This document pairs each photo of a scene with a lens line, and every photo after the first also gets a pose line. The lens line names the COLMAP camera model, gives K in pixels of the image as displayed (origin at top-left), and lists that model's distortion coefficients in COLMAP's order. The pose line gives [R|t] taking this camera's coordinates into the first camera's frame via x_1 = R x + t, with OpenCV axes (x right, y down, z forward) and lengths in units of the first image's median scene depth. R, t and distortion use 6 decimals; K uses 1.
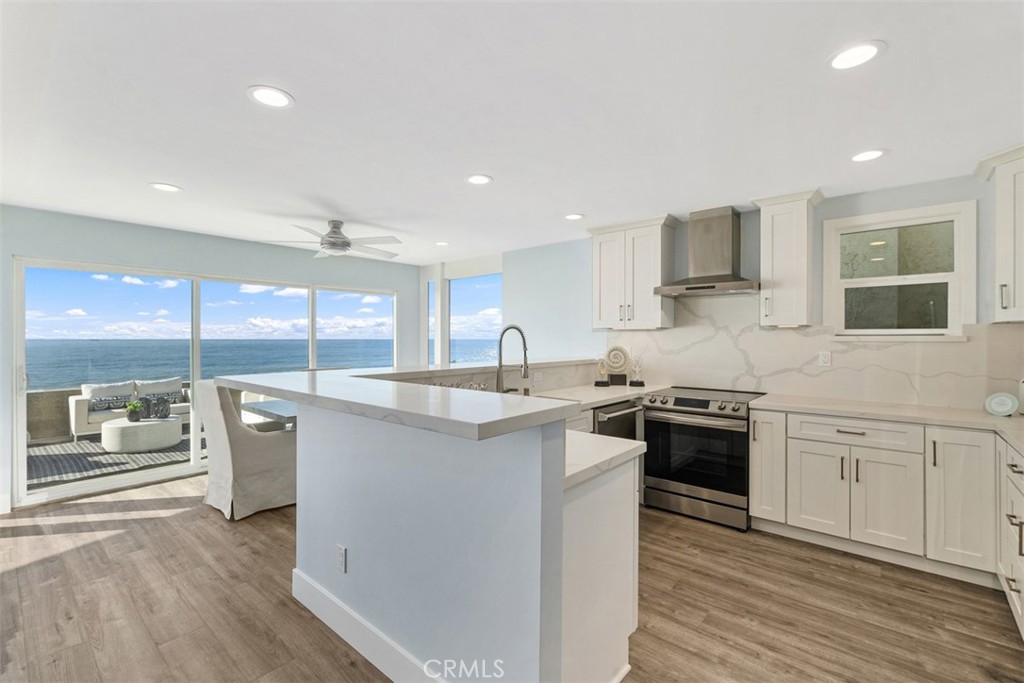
lens RADIAL K [[444.0, 0, 512.0], [0, 444.0, 341.5], [0, 0, 1]] dist [-0.000754, -0.000089]
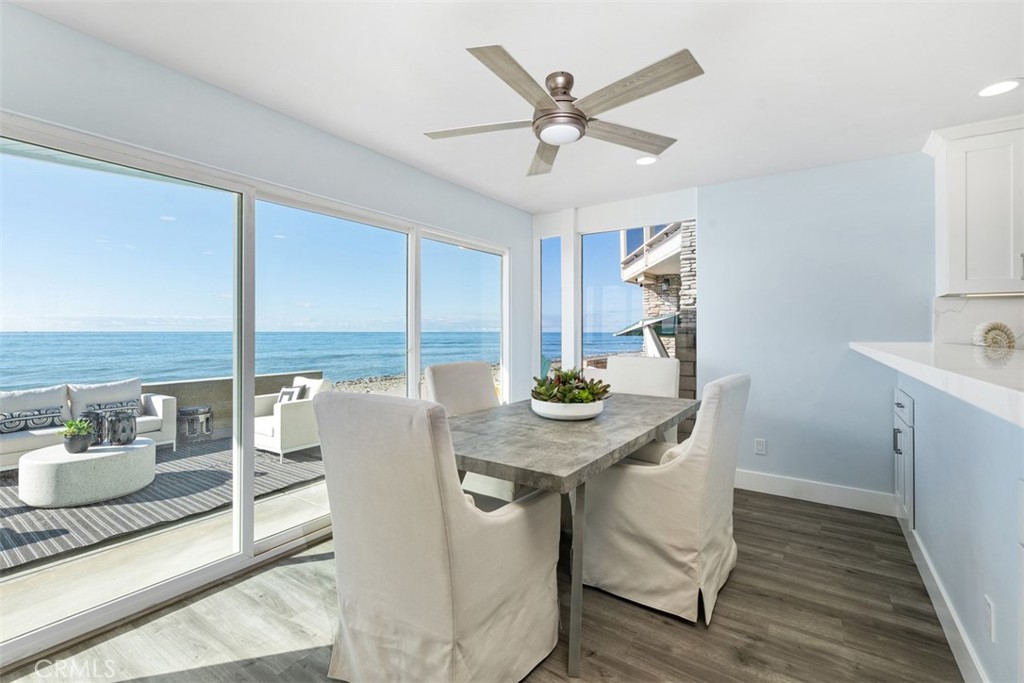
lens RADIAL K [[451.6, 0, 510.5], [0, 451.6, 333.8], [0, 0, 1]] dist [0.001144, 0.000428]
pose [[0.993619, 0.001902, 0.112774, -0.327315], [-0.001655, 0.999996, -0.002283, 0.017193], [-0.112778, 0.002082, 0.993618, 0.311399]]
